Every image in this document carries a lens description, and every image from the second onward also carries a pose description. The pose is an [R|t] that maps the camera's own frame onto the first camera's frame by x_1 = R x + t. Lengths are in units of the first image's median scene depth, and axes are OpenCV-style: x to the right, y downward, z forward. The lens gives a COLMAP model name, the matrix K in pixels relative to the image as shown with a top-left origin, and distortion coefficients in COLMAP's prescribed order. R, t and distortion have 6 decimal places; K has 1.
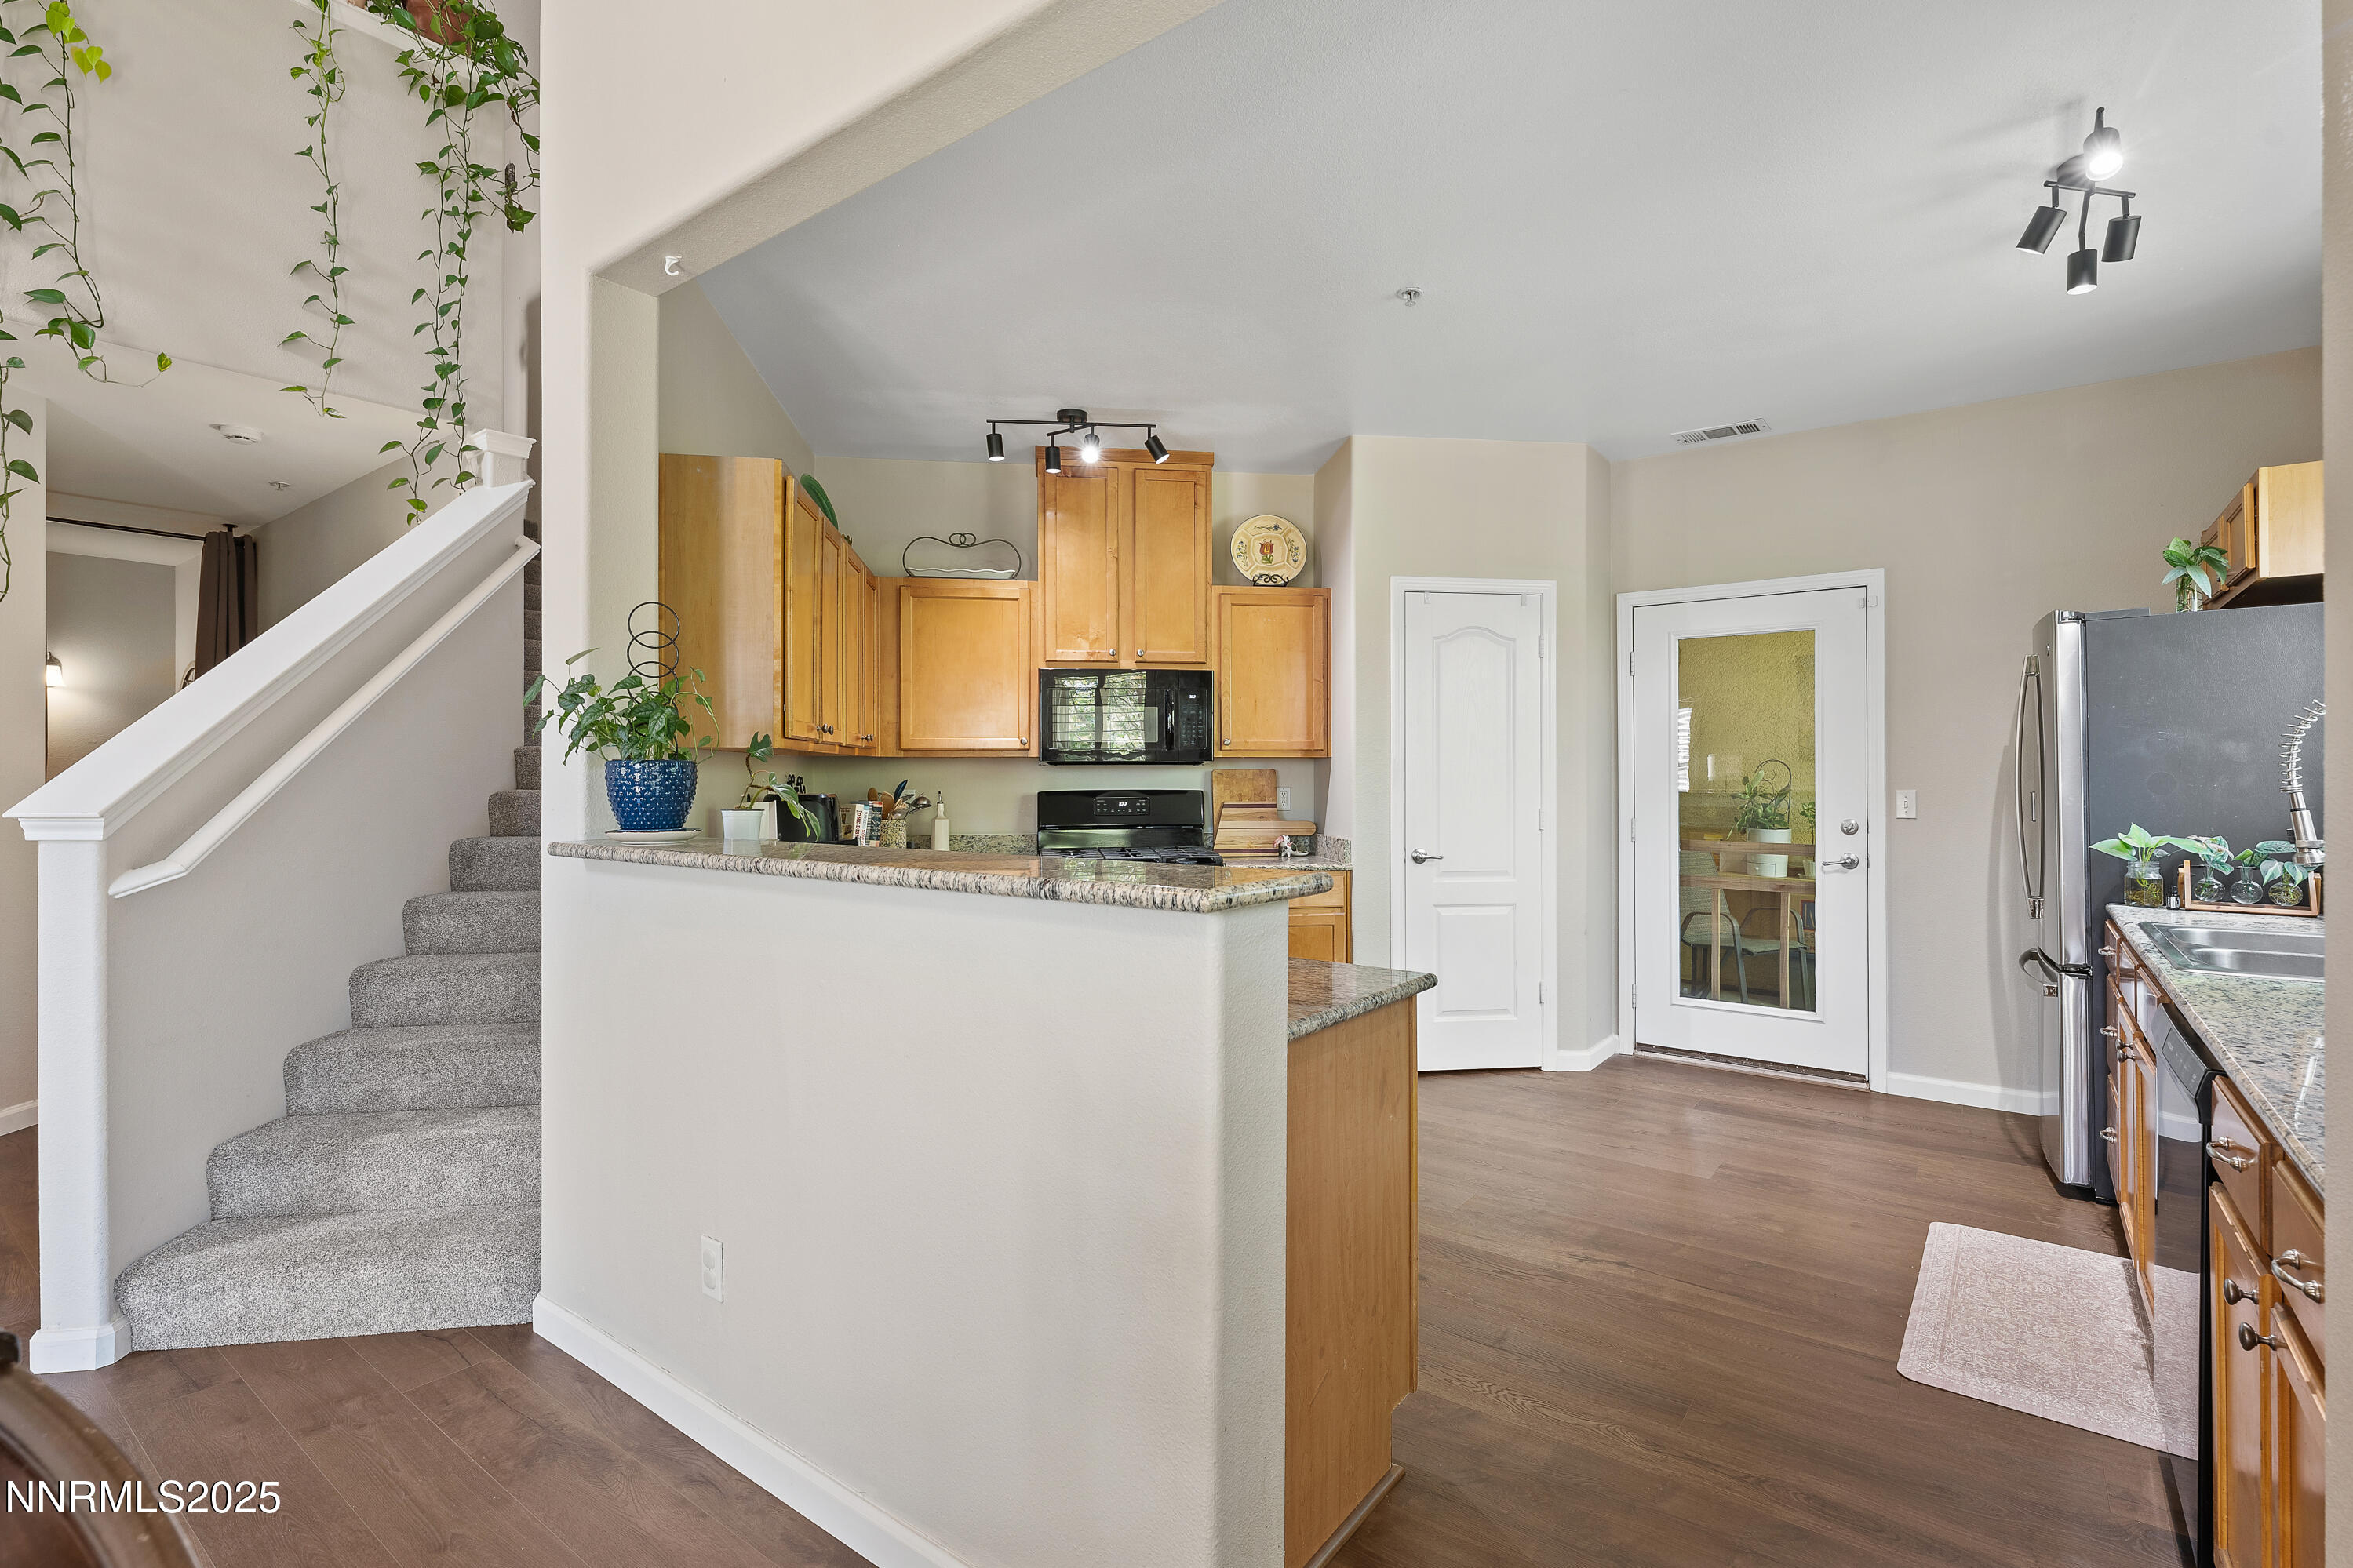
lens RADIAL K [[1079.5, 0, 1212.2], [0, 1079.5, 770.2], [0, 0, 1]] dist [-0.001541, 0.000555]
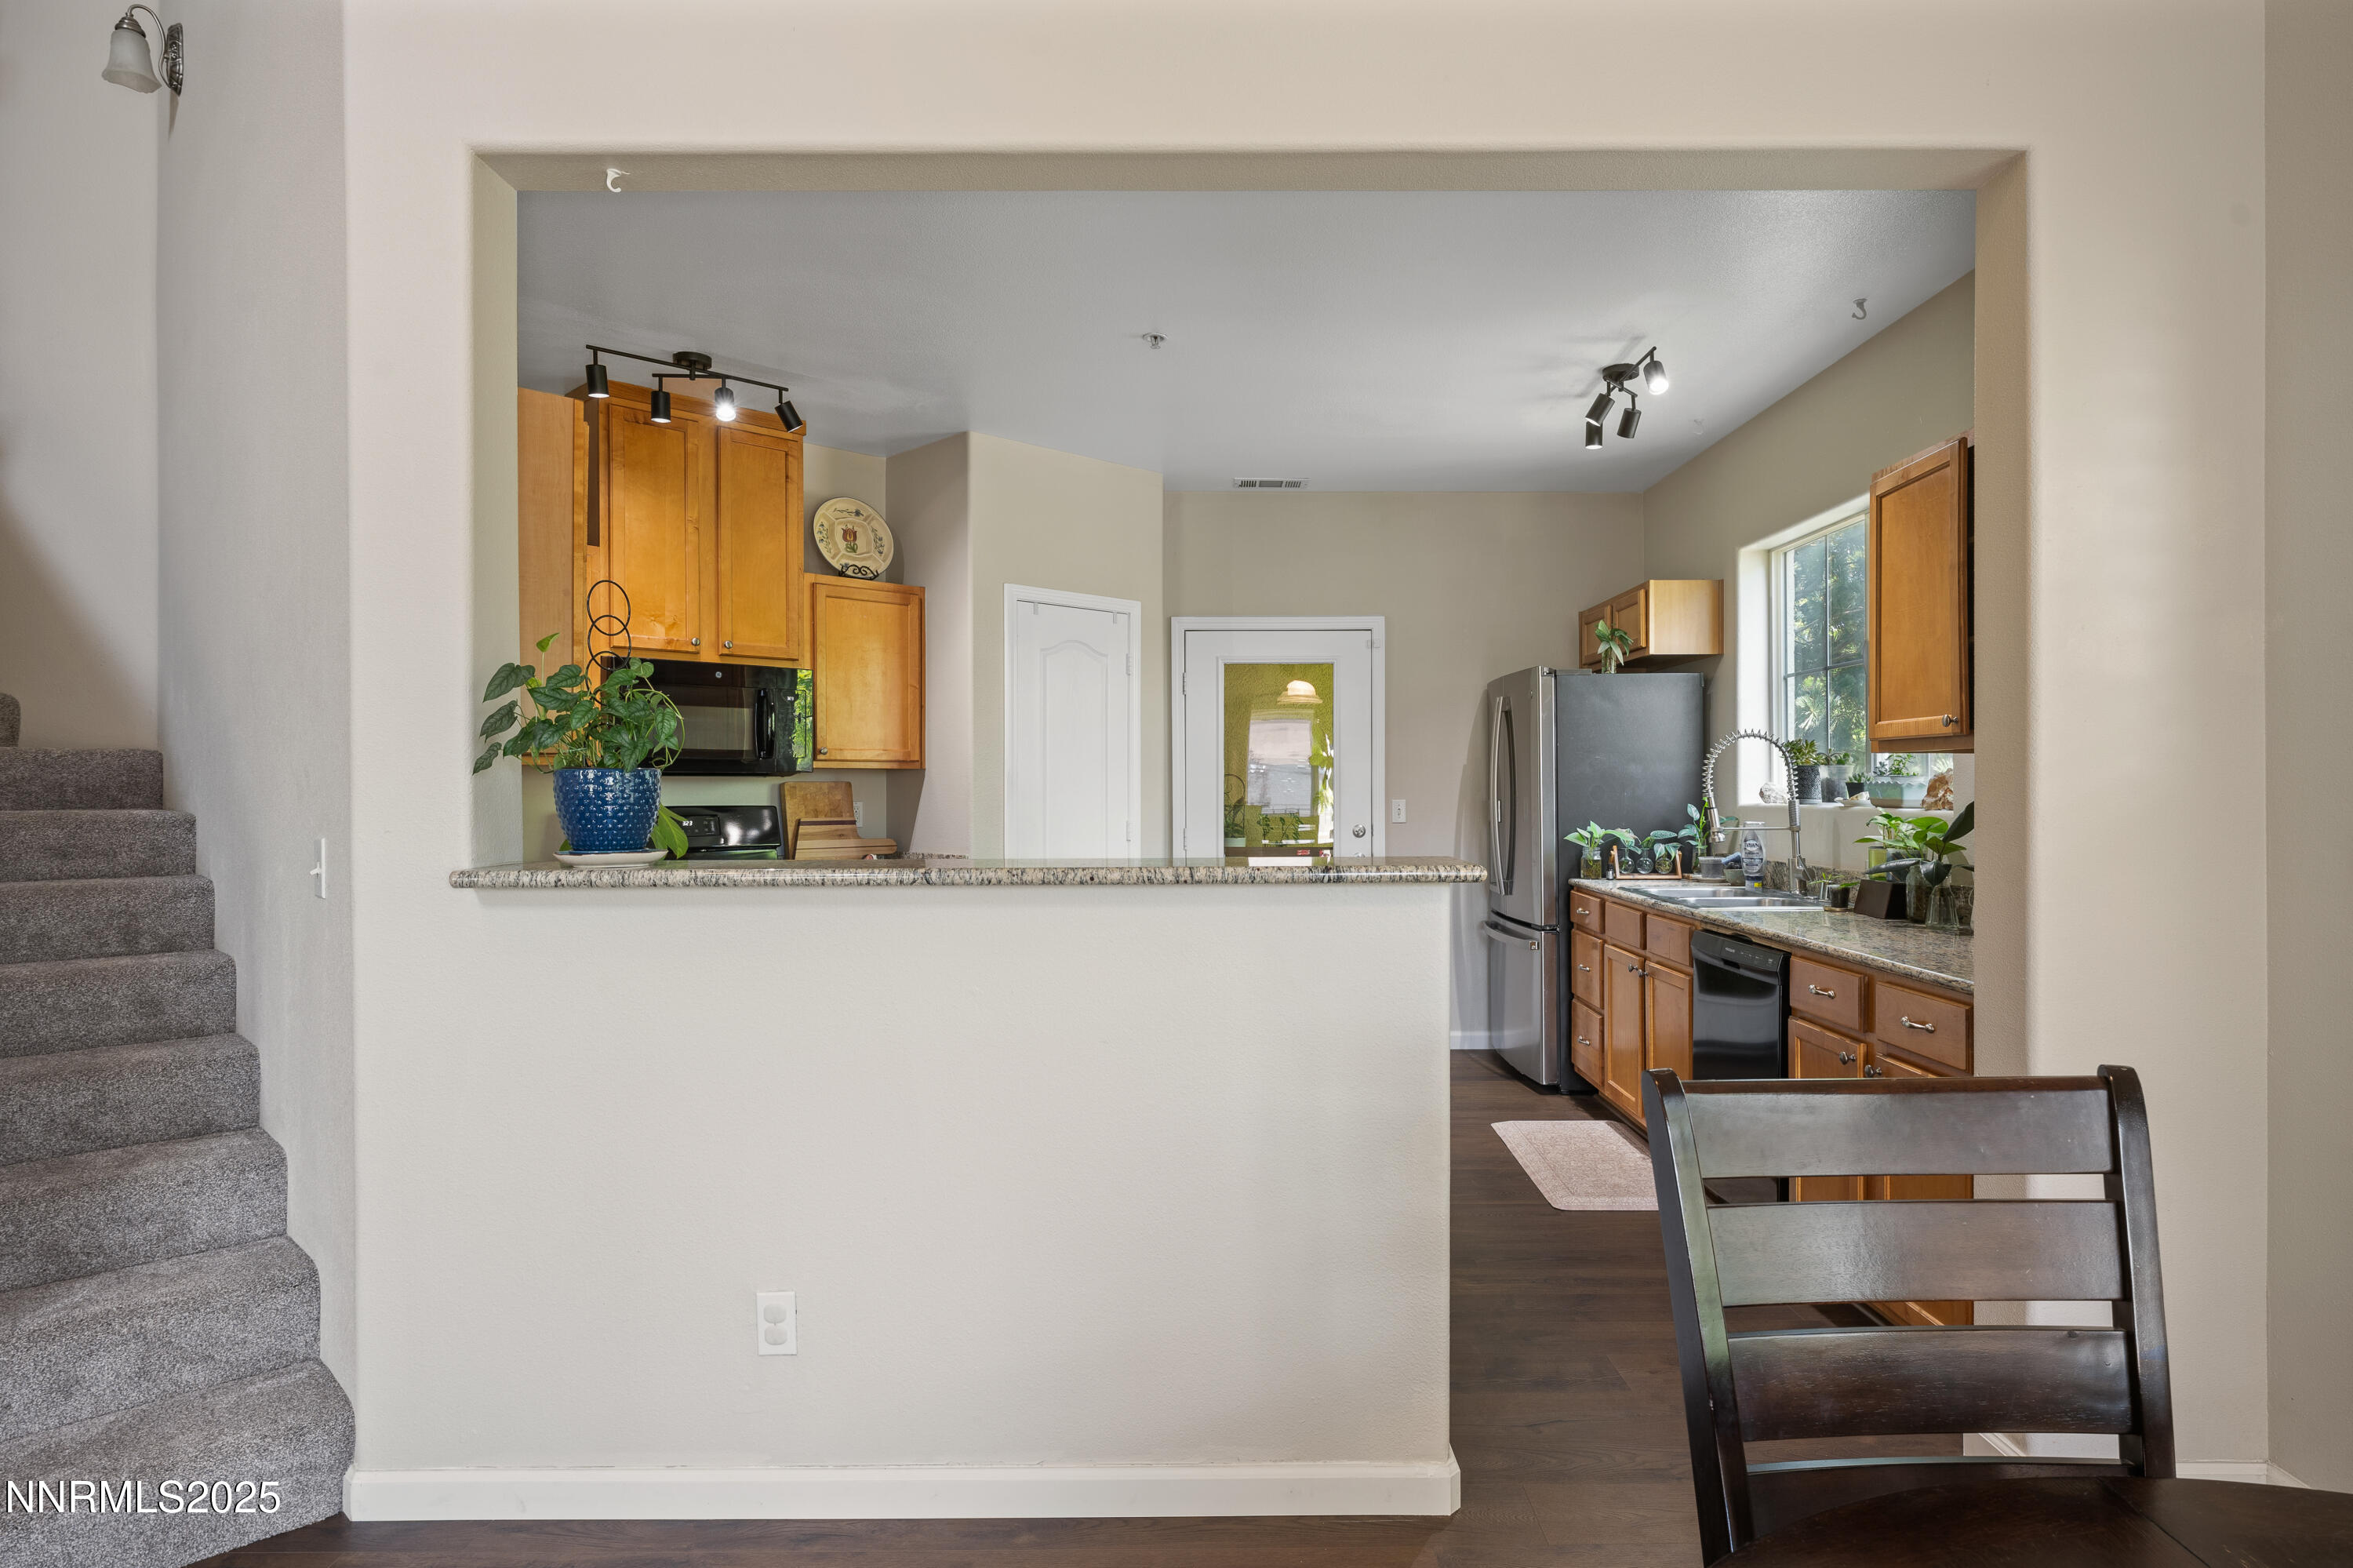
lens RADIAL K [[1276.2, 0, 1223.4], [0, 1276.2, 791.7], [0, 0, 1]] dist [0.000928, -0.000302]
pose [[0.804348, -0.002578, 0.594153, -0.484752], [-0.000939, 0.999984, 0.005610, 0.002080], [-0.594158, -0.005070, 0.804333, -0.058985]]
